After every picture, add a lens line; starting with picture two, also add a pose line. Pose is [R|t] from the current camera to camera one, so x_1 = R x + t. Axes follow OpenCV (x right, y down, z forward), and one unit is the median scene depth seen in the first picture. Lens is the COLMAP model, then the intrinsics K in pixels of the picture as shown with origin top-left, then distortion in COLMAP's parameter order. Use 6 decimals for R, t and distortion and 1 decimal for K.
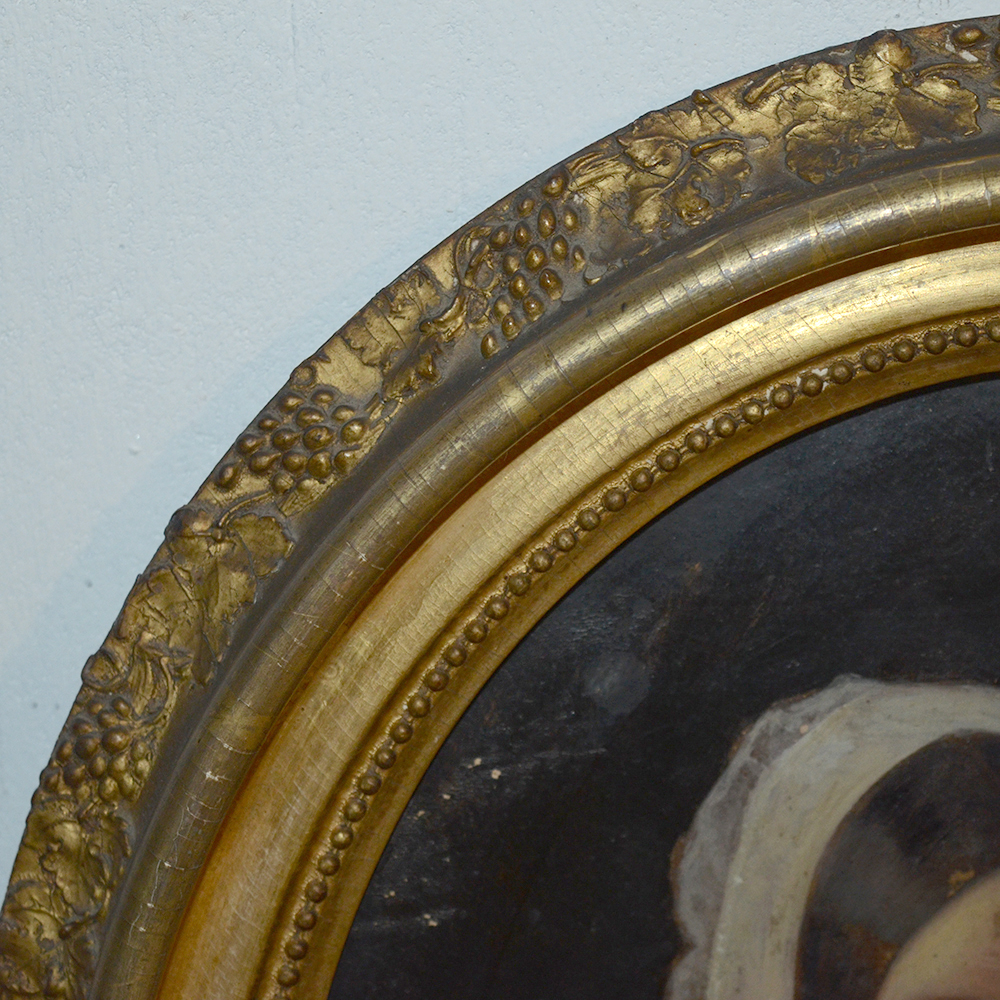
lens RADIAL K [[3191.7, 0, 554.4], [0, 3191.7, 498.6], [0, 0, 1]] dist [0.076579, -0.040664]
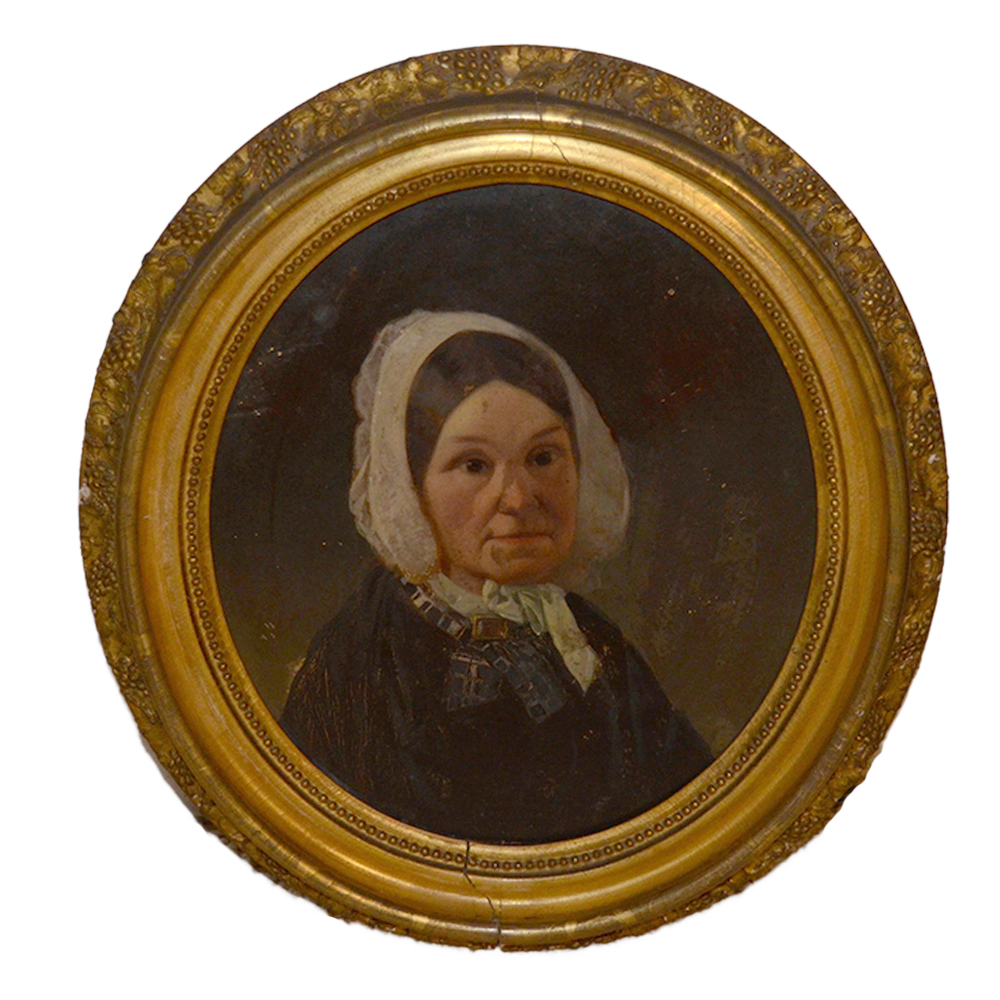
lens RADIAL K [[2236.3, 0, 500.0], [0, 2236.3, 500.0], [0, 0, 1]] dist [-0.108110, -0.382637]
pose [[0.999455, -0.032792, -0.003698, 0.159922], [0.032969, 0.987480, 0.154263, -0.065741], [-0.001407, -0.154301, 0.988023, -0.757970]]
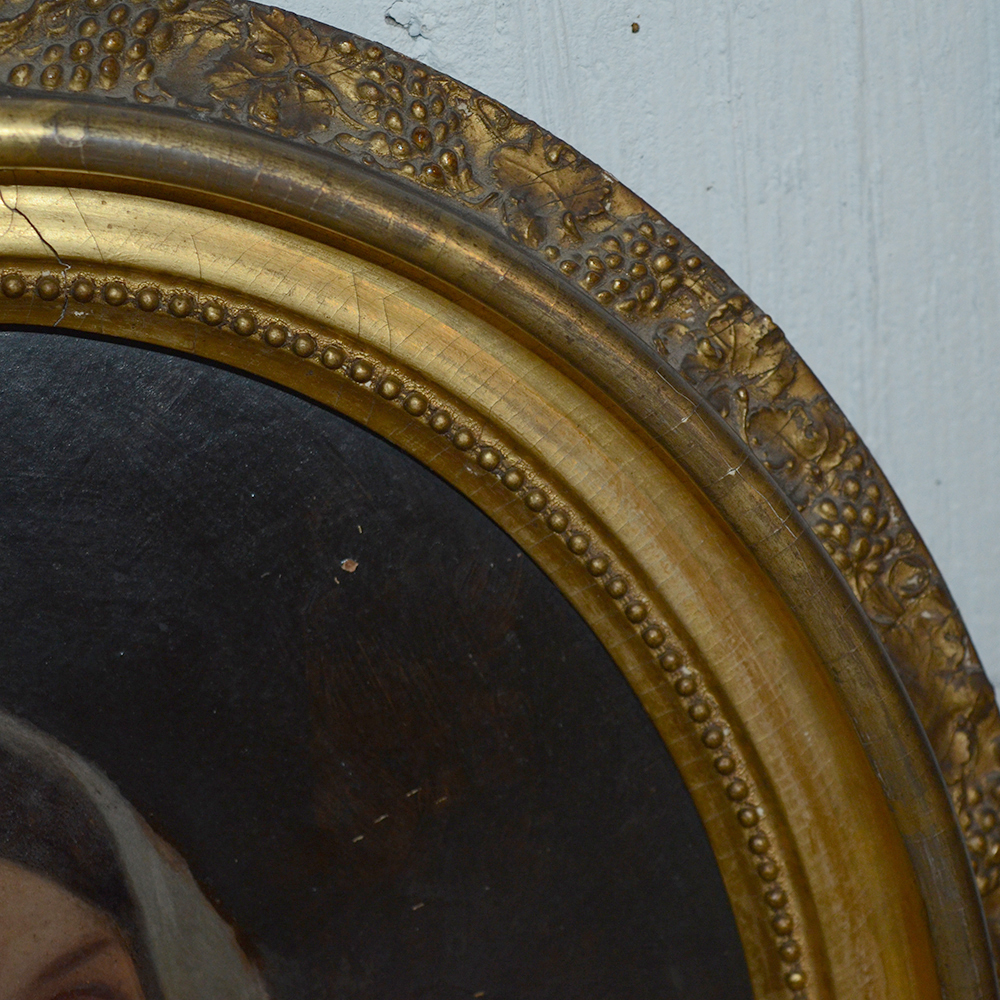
lens RADIAL K [[3191.7, 0, 554.4], [0, 3191.7, 498.6], [0, 0, 1]] dist [0.076579, -0.040664]
pose [[0.968645, -0.143725, 0.202657, 0.154959], [0.142994, 0.989554, 0.018319, 0.018225], [-0.203172, 0.011234, 0.979079, 0.005494]]
